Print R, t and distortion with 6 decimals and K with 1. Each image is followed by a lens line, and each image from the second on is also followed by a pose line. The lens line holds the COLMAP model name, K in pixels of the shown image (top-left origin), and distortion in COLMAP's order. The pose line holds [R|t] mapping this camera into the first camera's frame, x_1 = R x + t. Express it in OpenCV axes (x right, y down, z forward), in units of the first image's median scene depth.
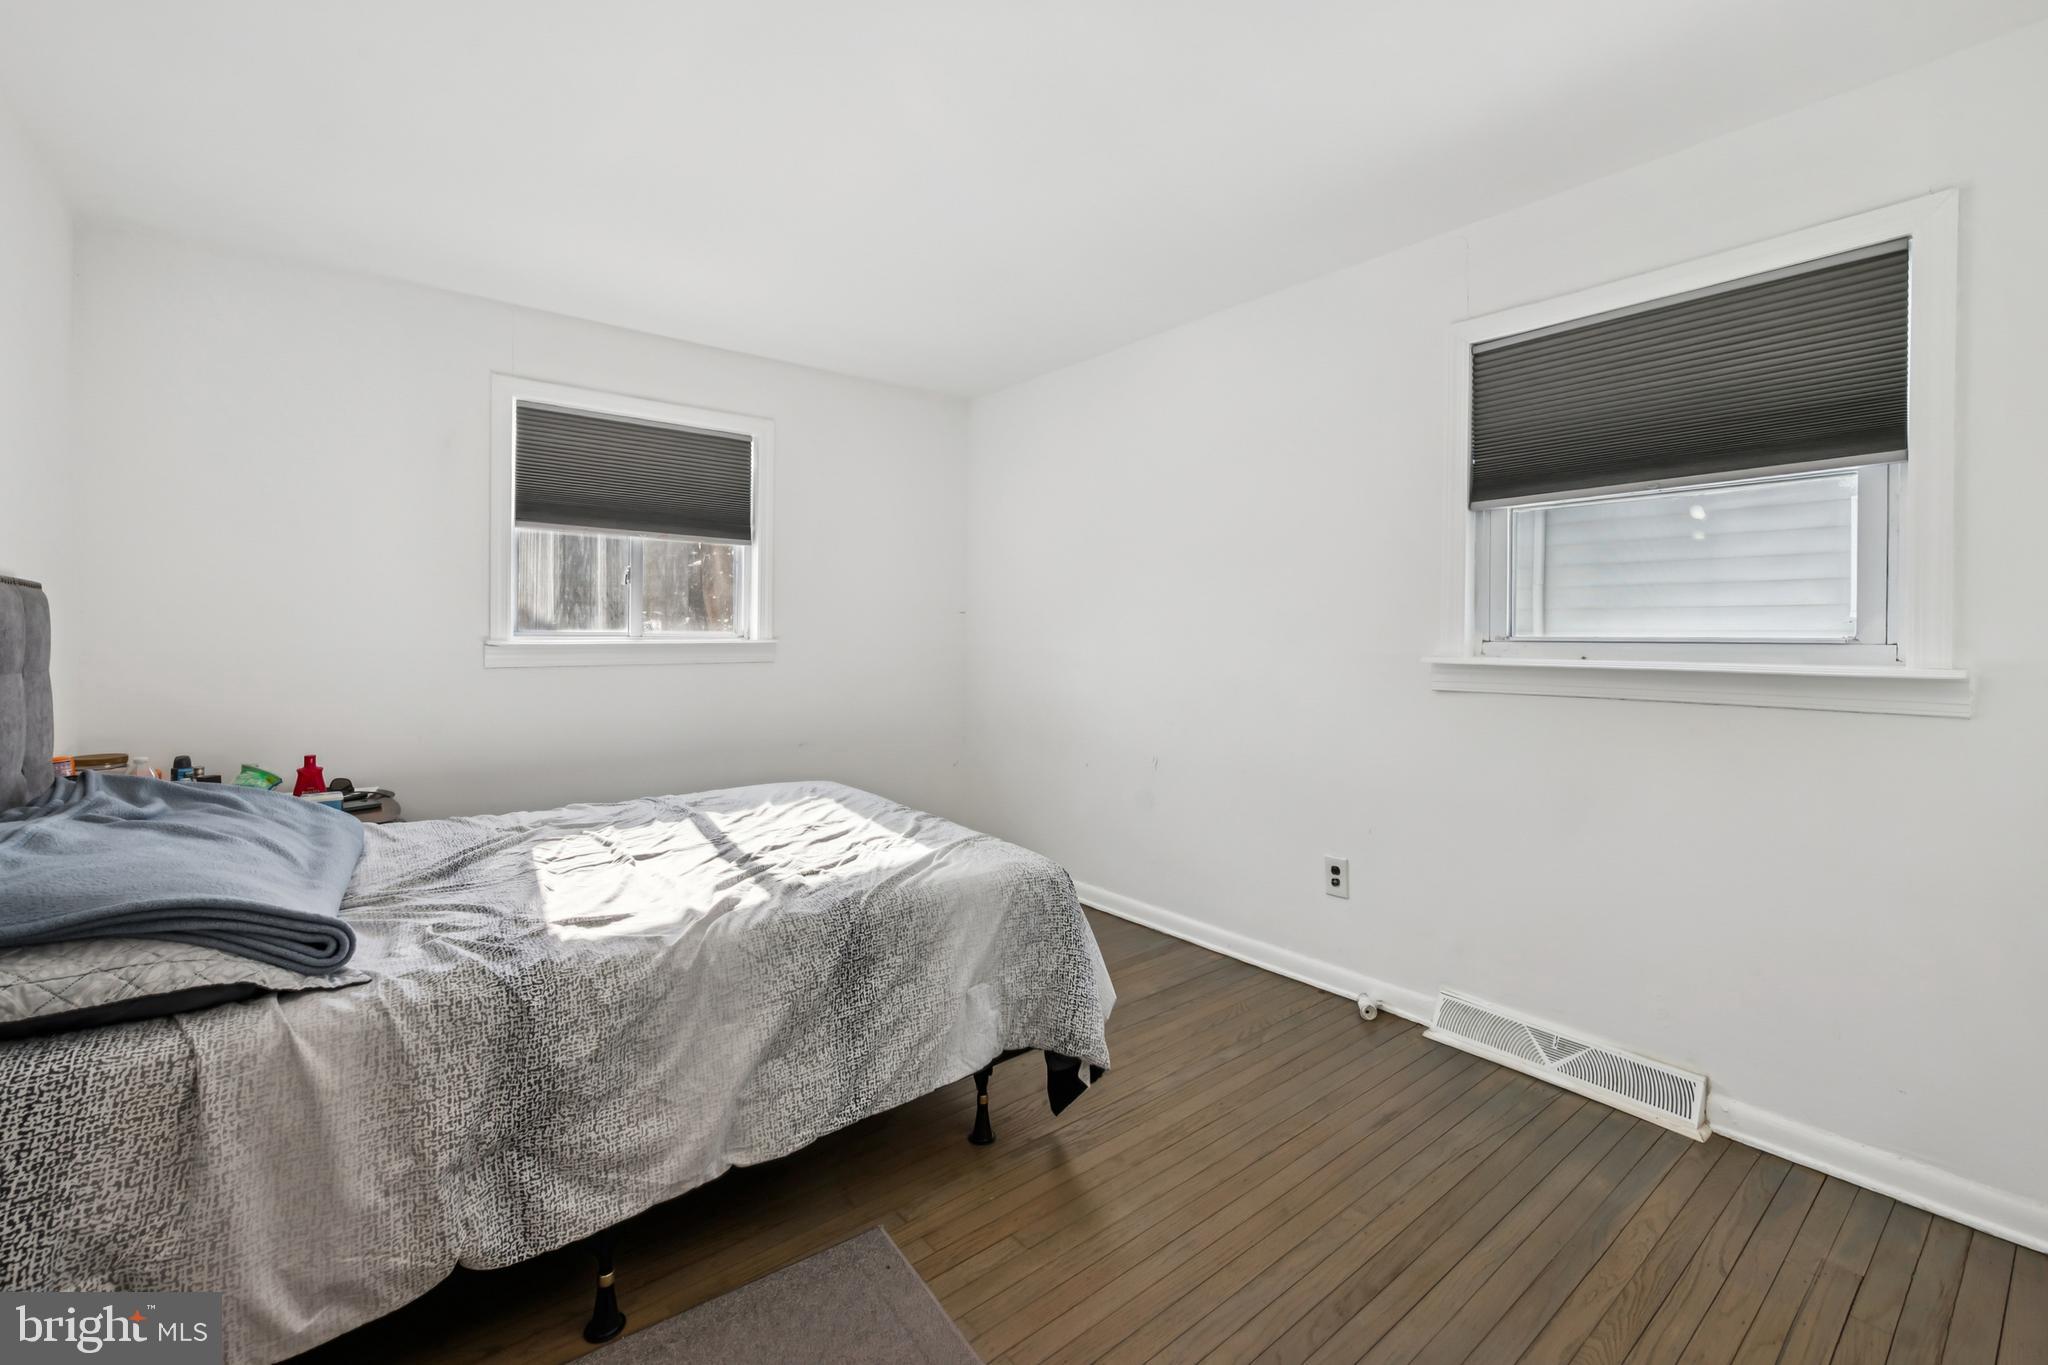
lens RADIAL K [[863.6, 0, 1023.6], [0, 863.6, 635.4], [0, 0, 1]] dist [0.000744, 0.000044]
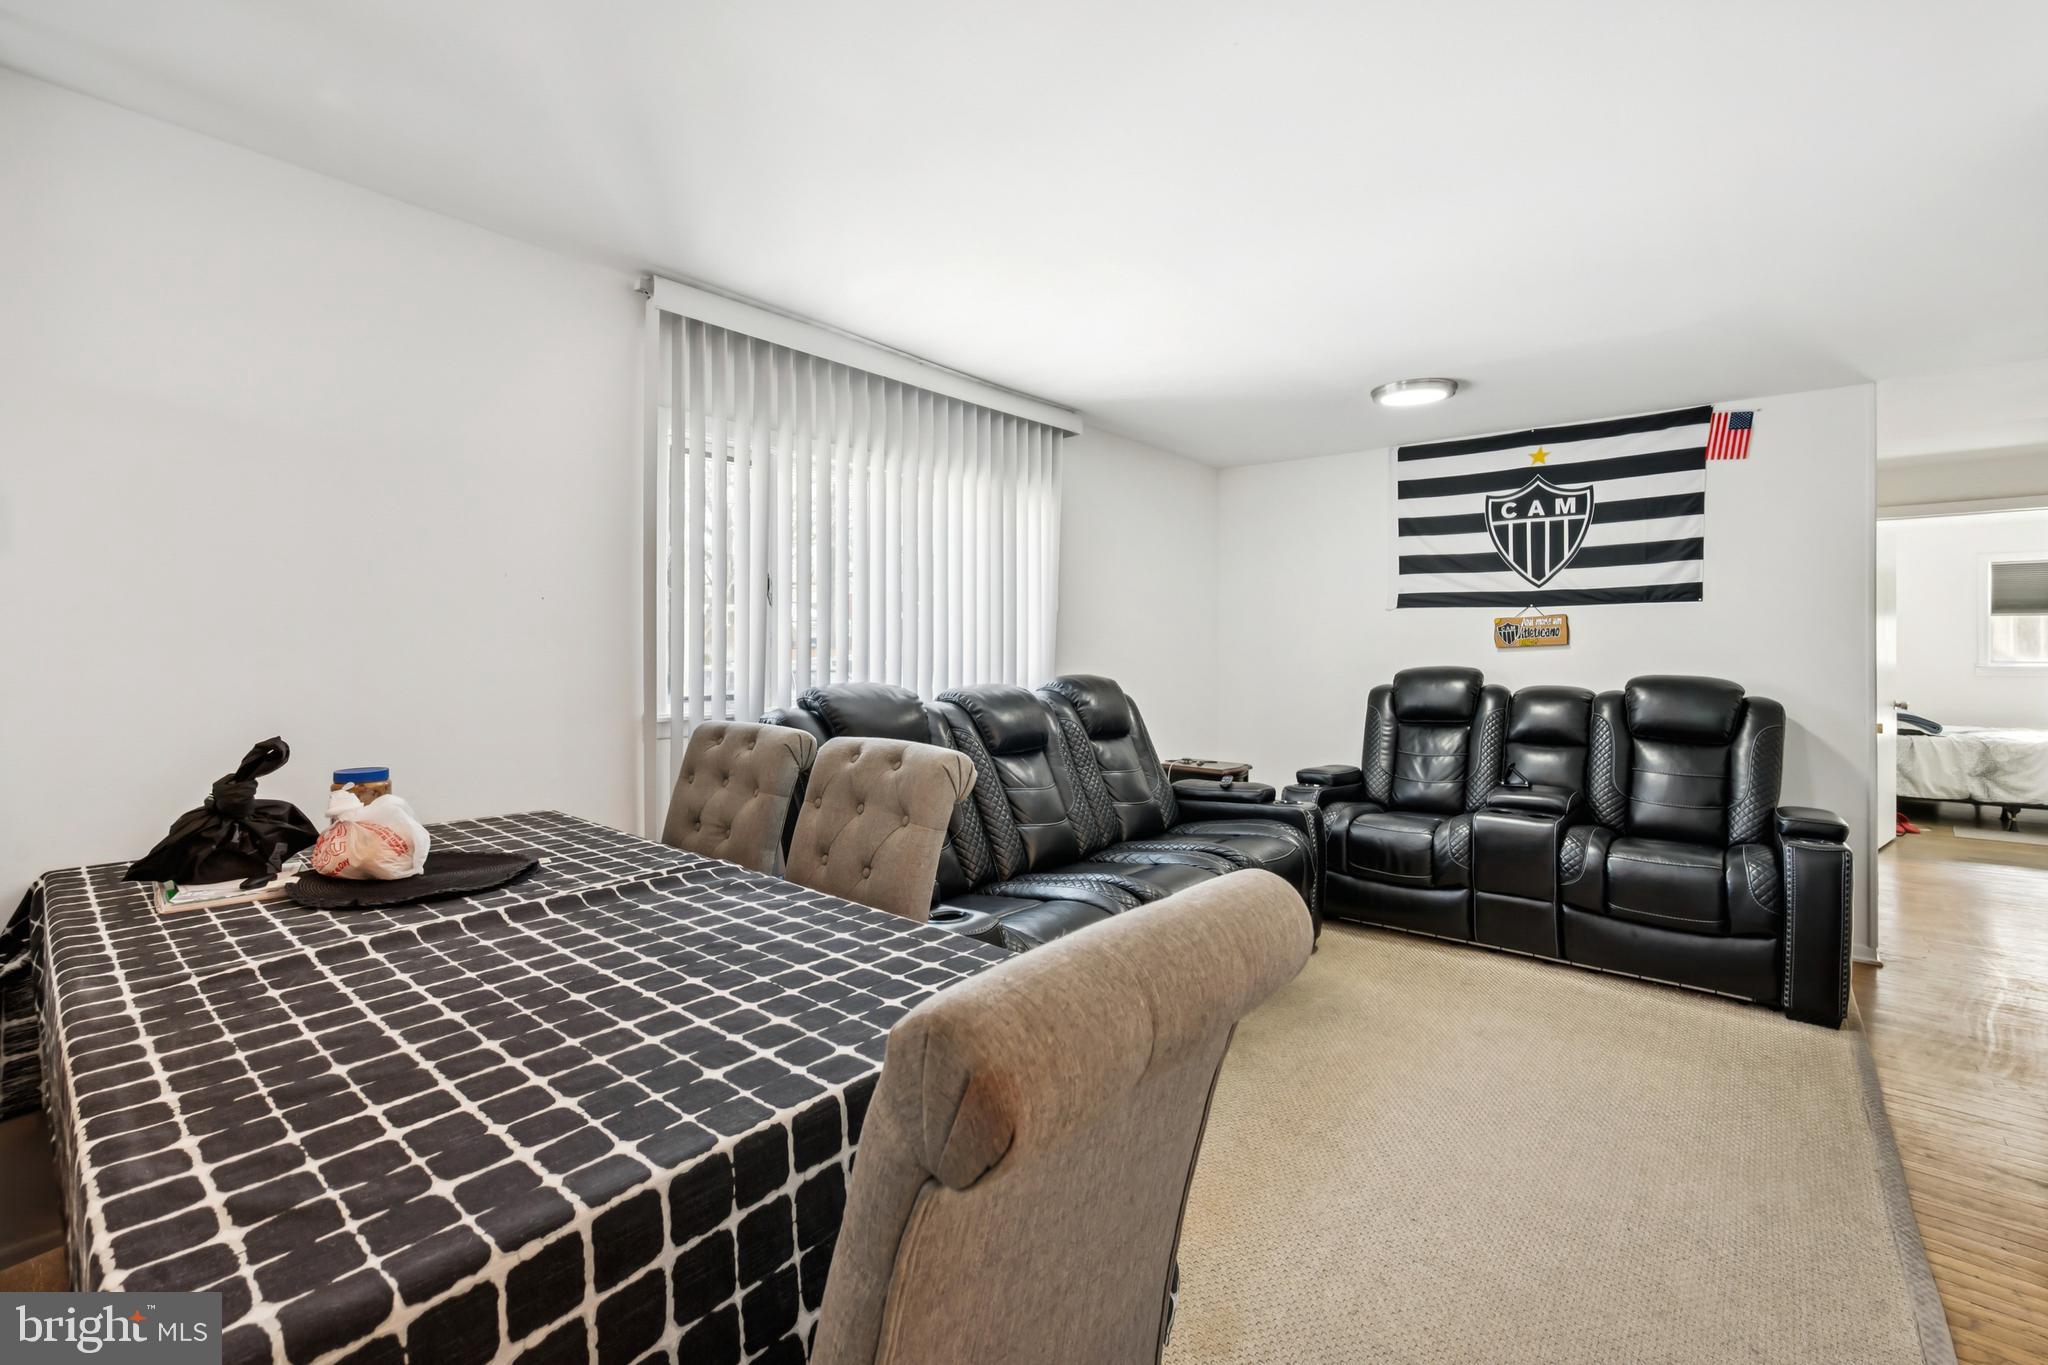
lens RADIAL K [[878.1, 0, 1024.6], [0, 878.1, 647.2], [0, 0, 1]] dist [-0.000205, -0.000159]
pose [[0.194871, -0.002678, -0.980825, 2.948170], [-0.004972, 0.999981, -0.003718, -0.050149], [0.980816, 0.005601, 0.194854, -4.845671]]
